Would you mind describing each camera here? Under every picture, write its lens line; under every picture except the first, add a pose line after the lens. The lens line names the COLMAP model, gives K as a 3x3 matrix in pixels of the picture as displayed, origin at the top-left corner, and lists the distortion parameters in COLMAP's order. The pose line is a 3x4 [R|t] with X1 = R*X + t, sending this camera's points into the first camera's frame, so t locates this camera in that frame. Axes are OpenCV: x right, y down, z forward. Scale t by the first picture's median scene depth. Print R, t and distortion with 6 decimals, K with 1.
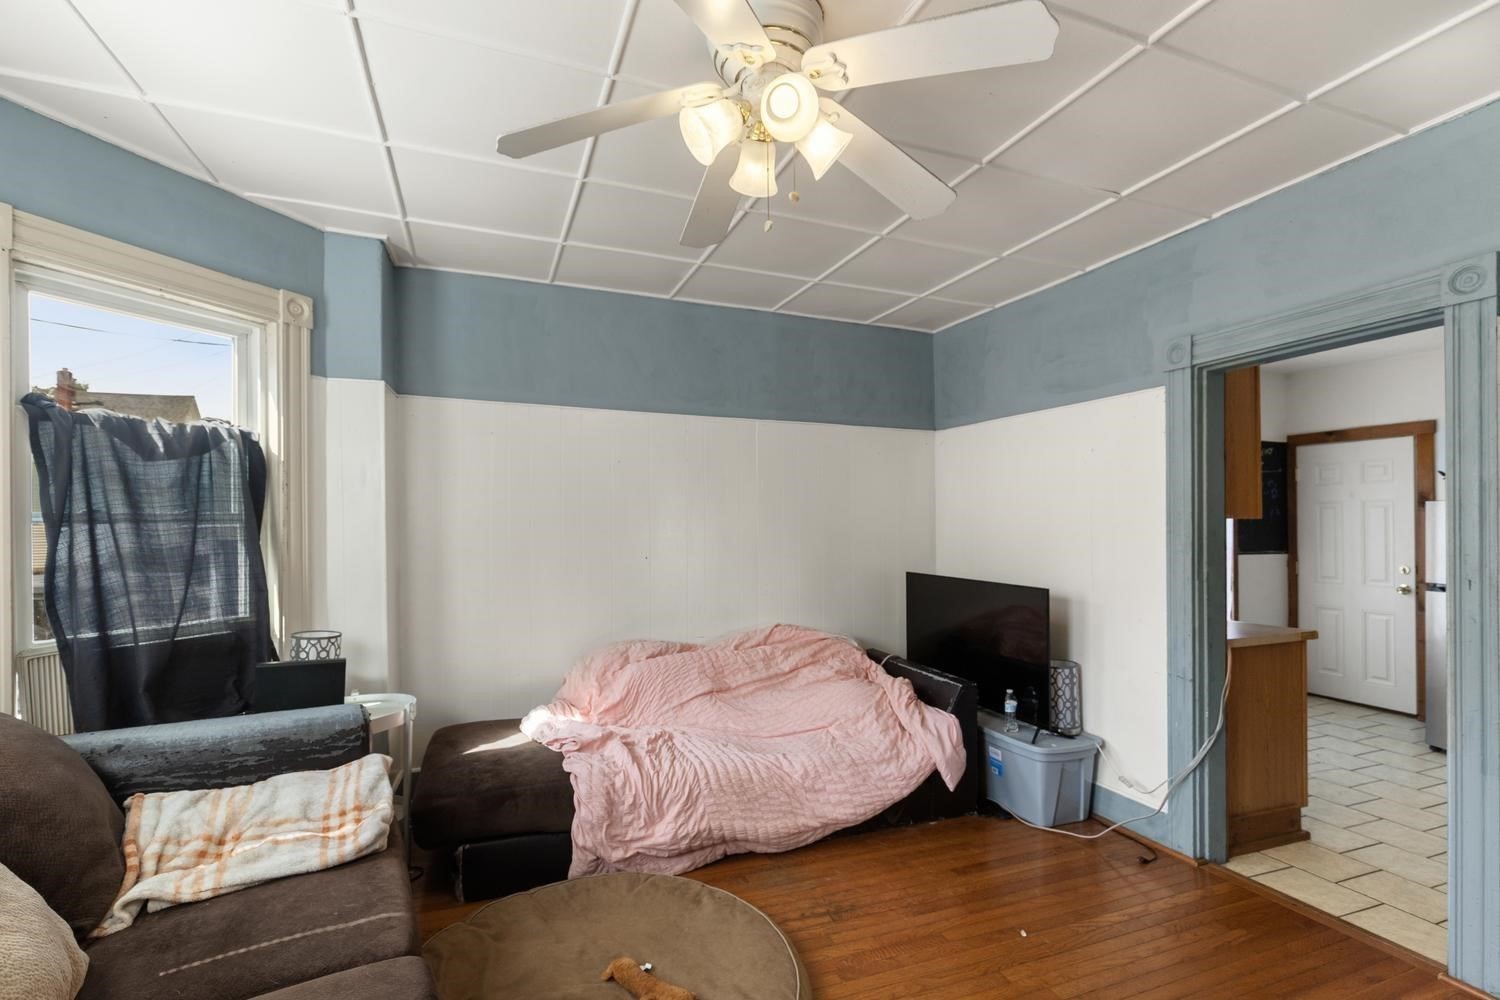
lens RADIAL K [[690.6, 0, 757.1], [0, 690.6, 515.2], [0, 0, 1]] dist [0.000058, 0.000351]
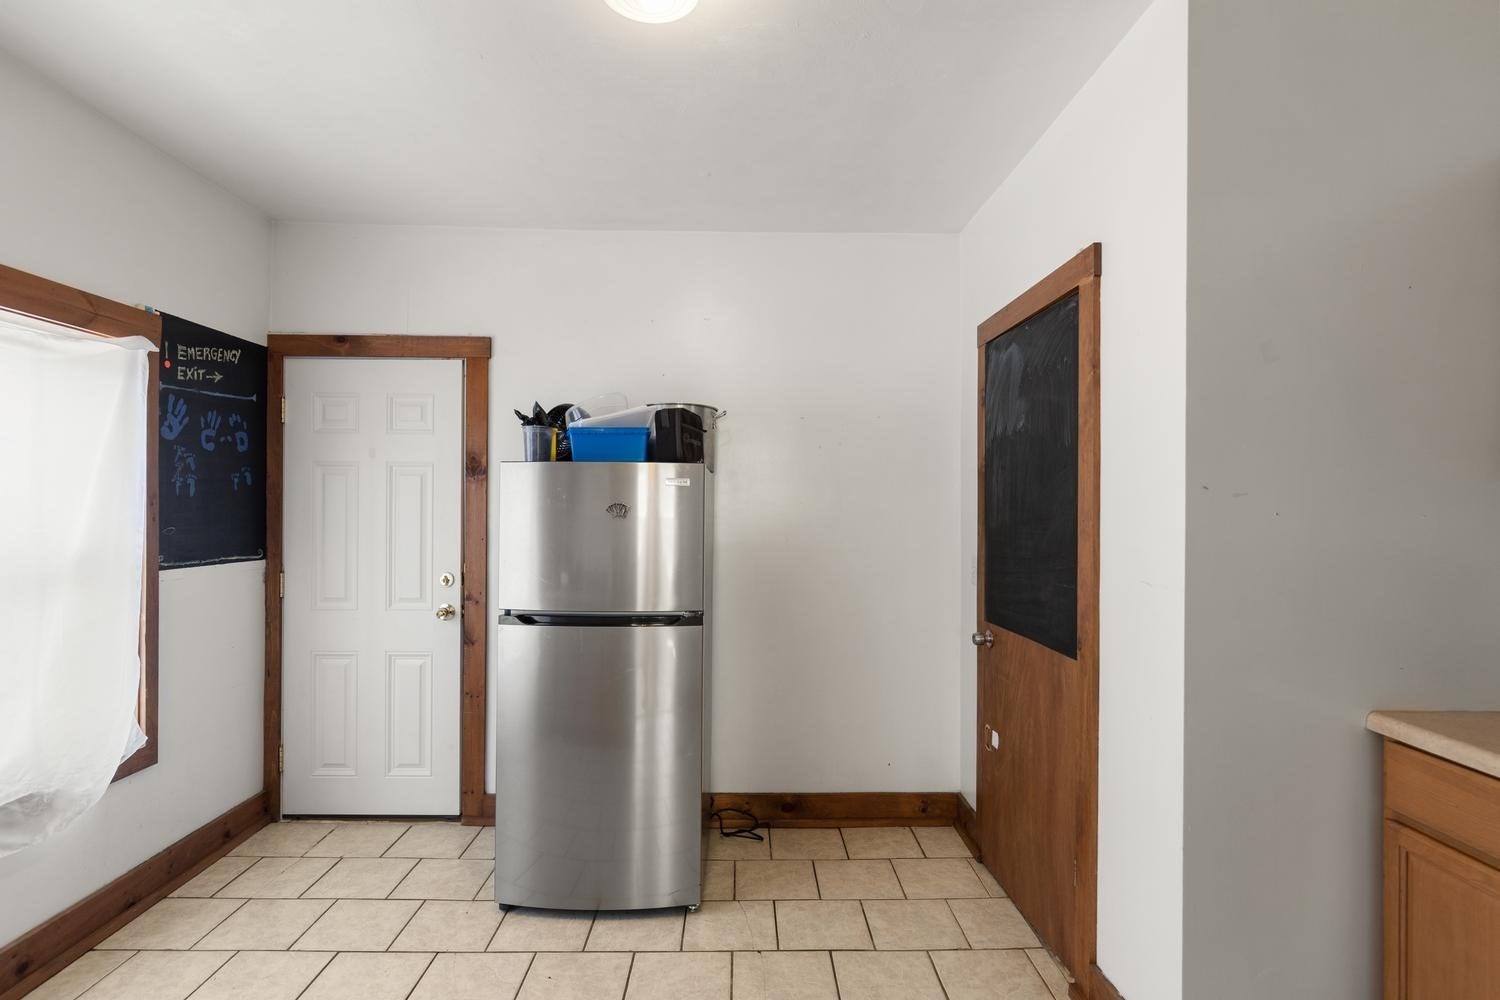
lens RADIAL K [[774.0, 0, 756.9], [0, 774.0, 503.6], [0, 0, 1]] dist [0.001283, 0.000246]
pose [[0.345072, 0.000876, 0.938576, 0.365476], [-0.018221, 0.999817, 0.005766, 0.003636], [-0.938399, -0.019092, 0.345024, 0.474612]]
